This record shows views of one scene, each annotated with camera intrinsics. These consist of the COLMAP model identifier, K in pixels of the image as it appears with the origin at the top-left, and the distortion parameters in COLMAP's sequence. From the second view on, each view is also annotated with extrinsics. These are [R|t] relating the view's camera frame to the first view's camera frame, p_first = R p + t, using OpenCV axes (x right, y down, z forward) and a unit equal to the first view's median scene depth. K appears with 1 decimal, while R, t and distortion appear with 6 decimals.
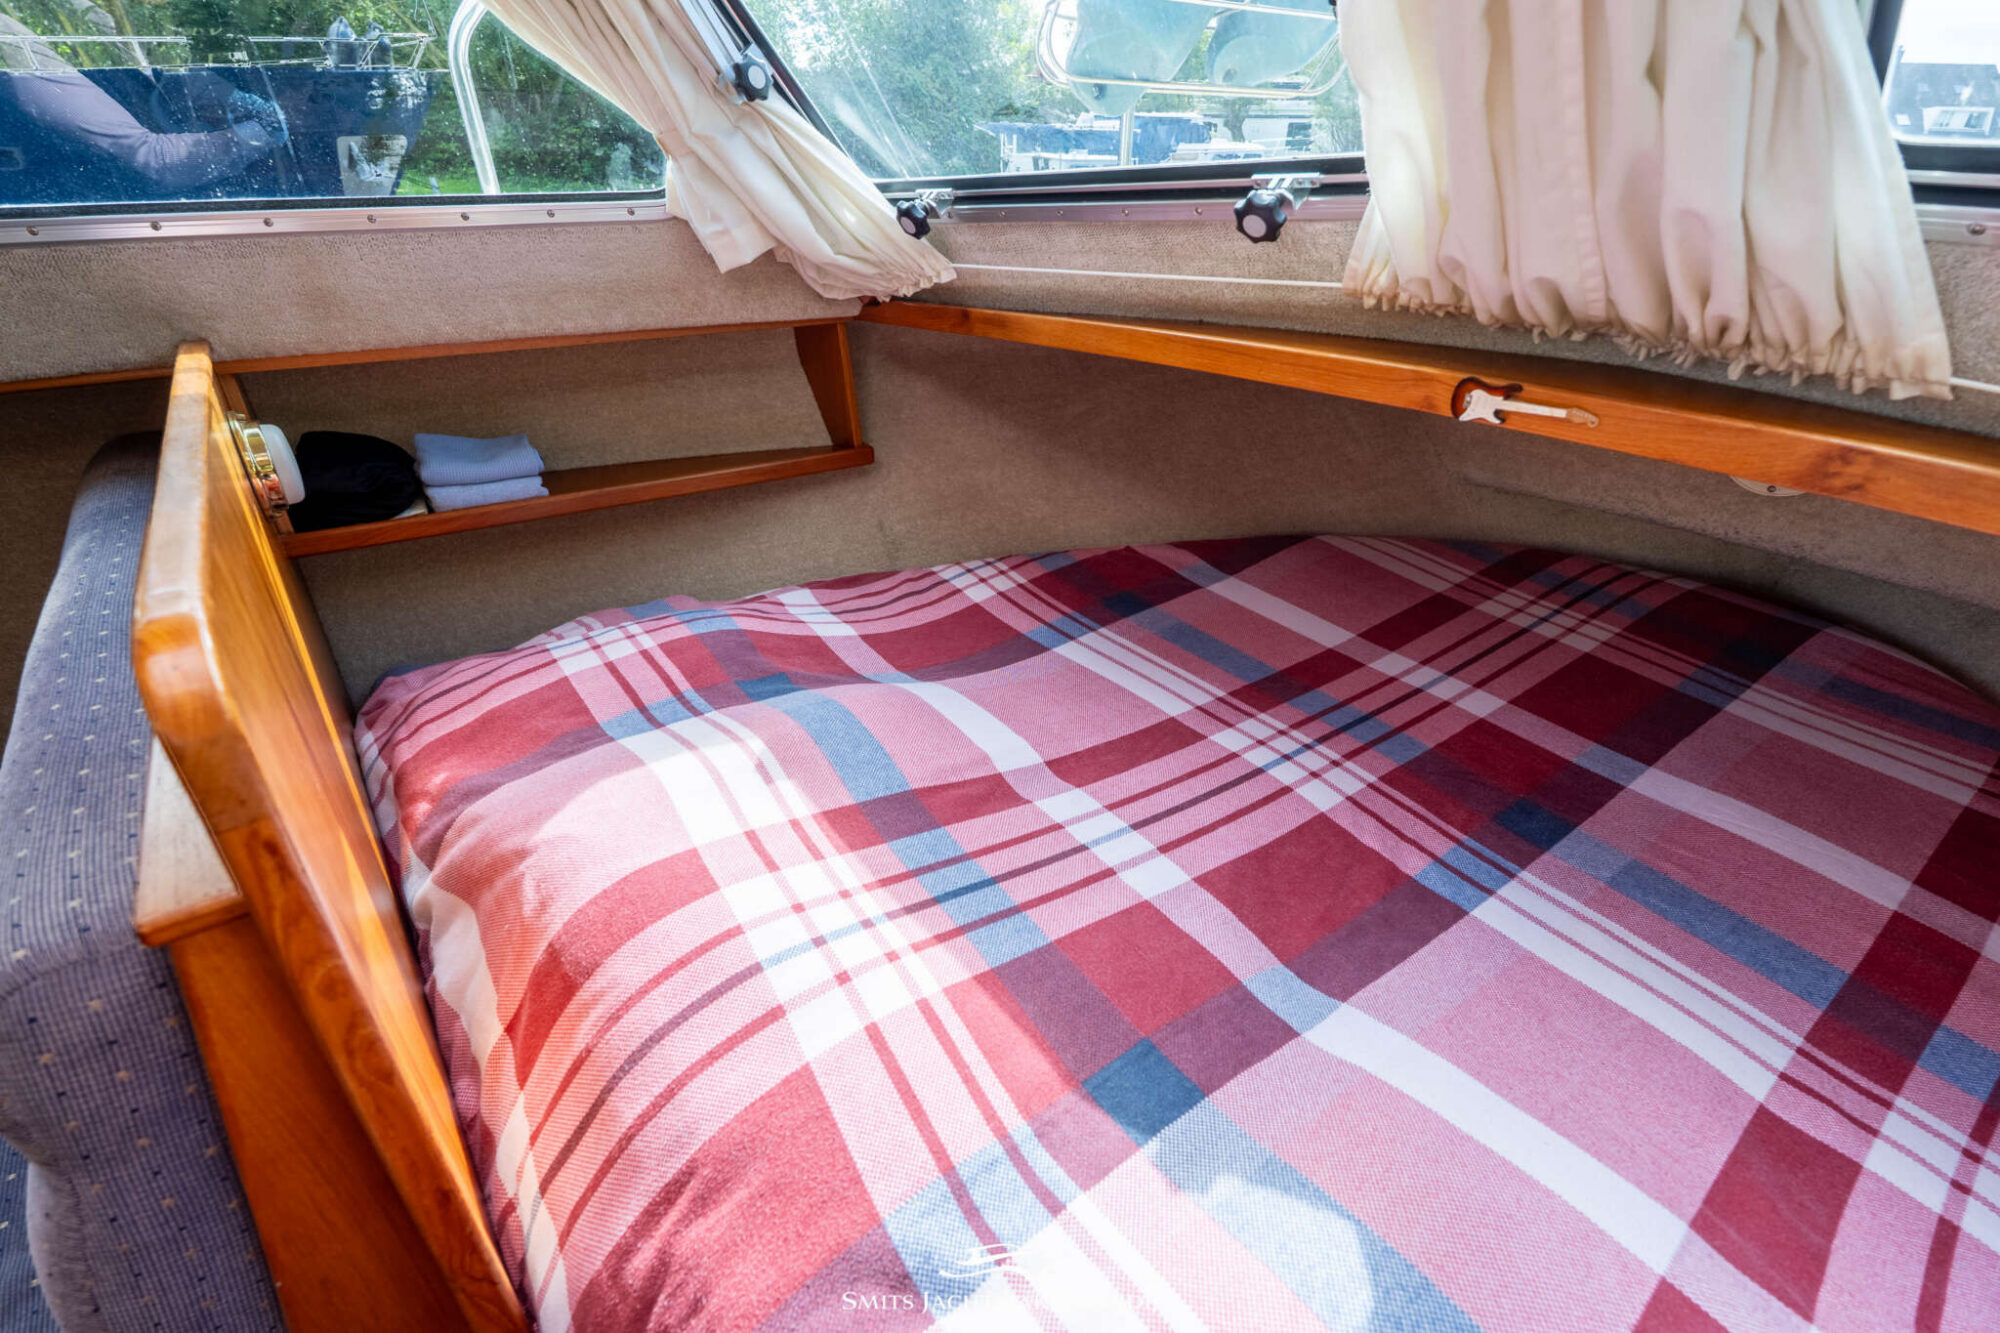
lens RADIAL K [[884.4, 0, 1001.4], [0, 884.4, 658.0], [0, 0, 1]] dist [0.000020, -0.000160]
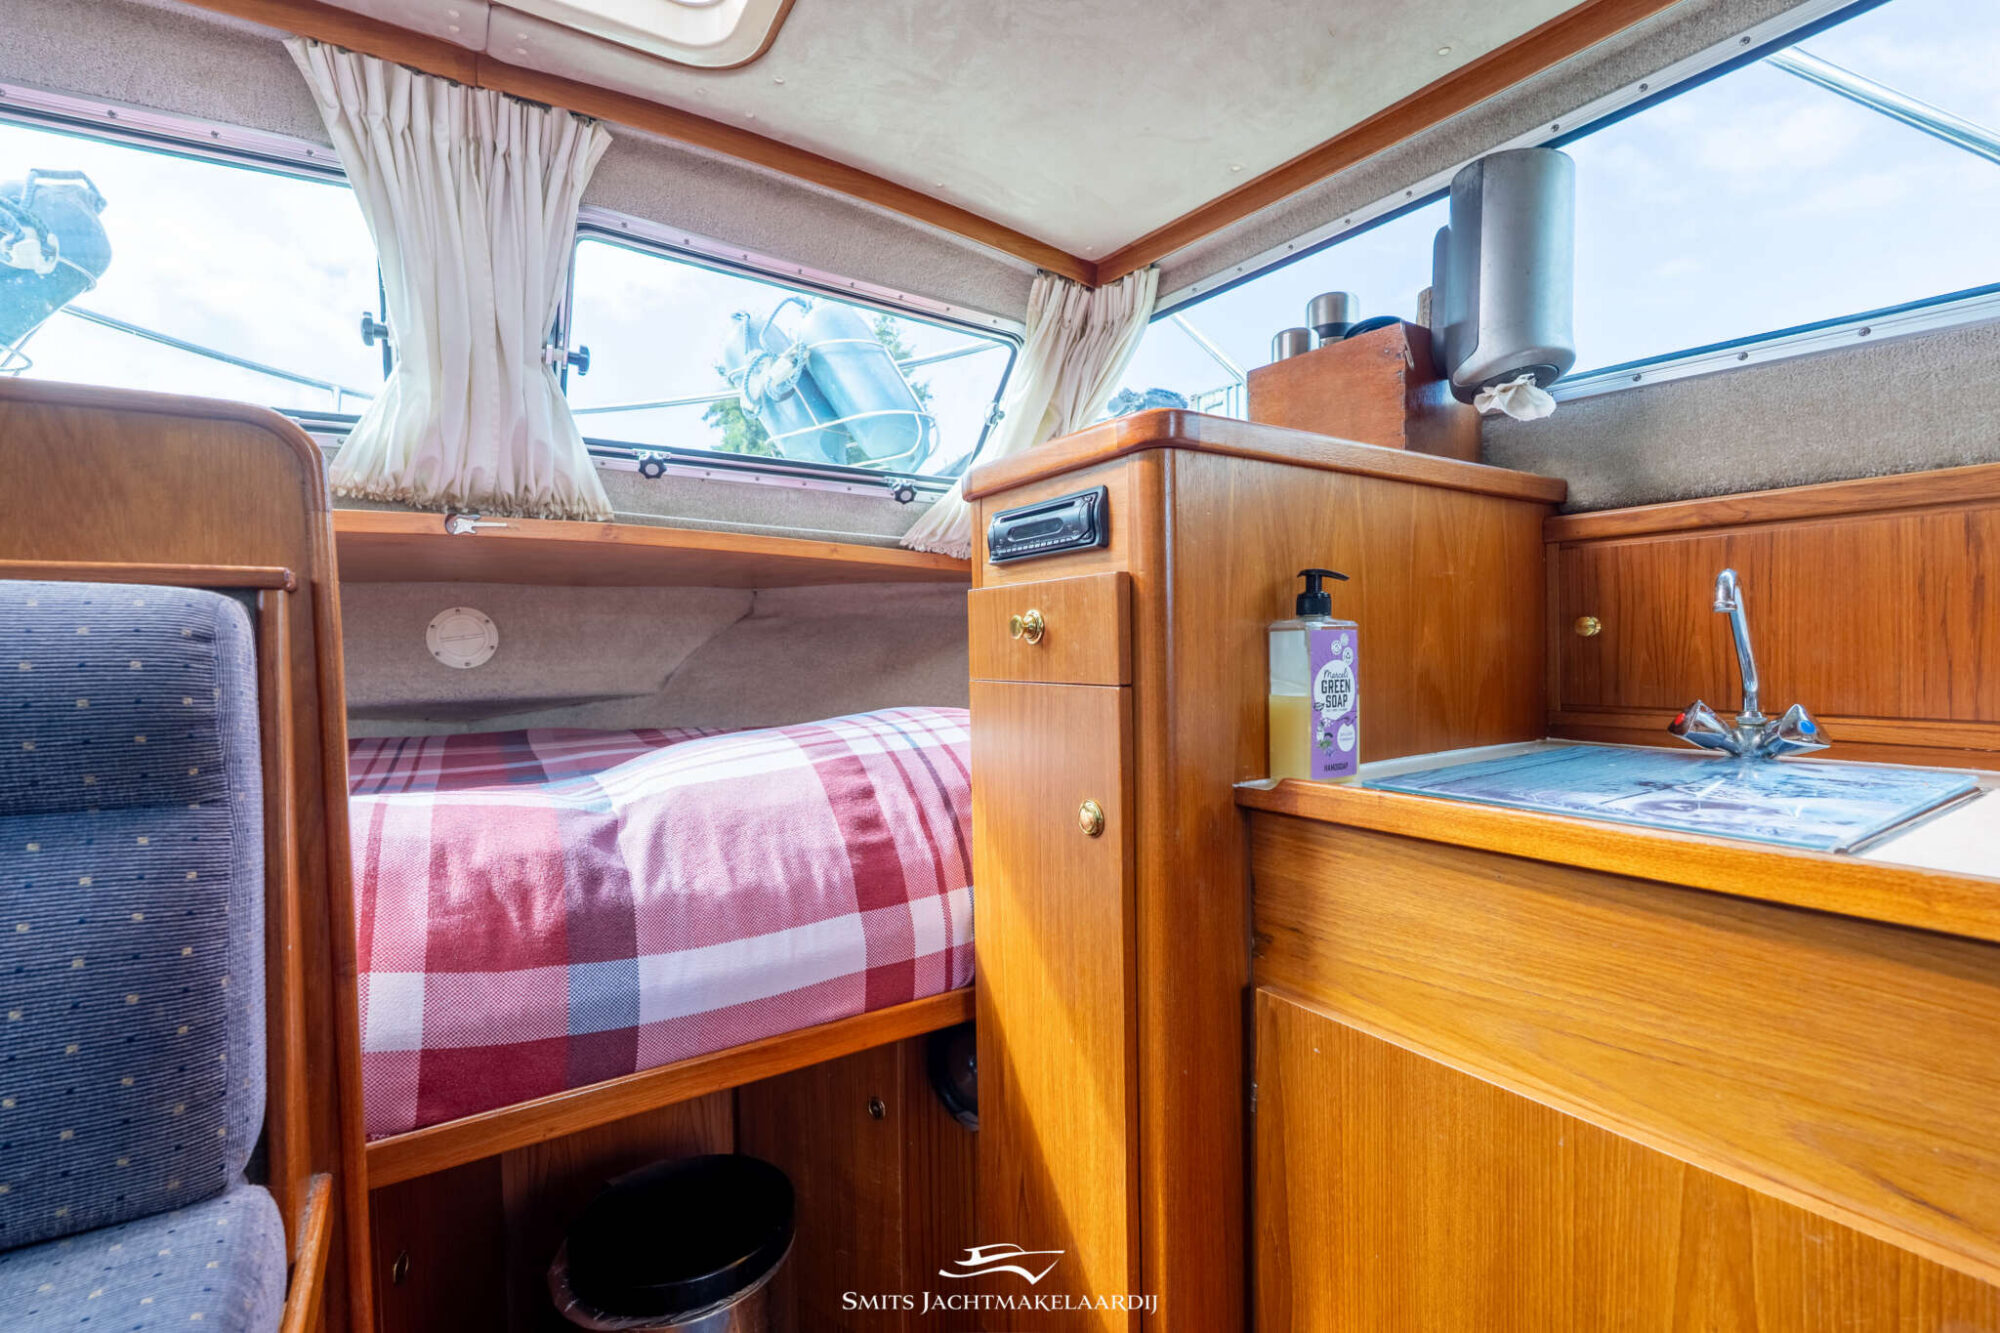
lens RADIAL K [[884.4, 0, 1001.4], [0, 884.4, 658.0], [0, 0, 1]] dist [0.000020, -0.000160]
pose [[0.040066, -0.001870, 0.999195, -1.978505], [0.487346, 0.873025, -0.017908, 0.854165], [-0.872289, 0.487672, 0.035890, -0.069242]]
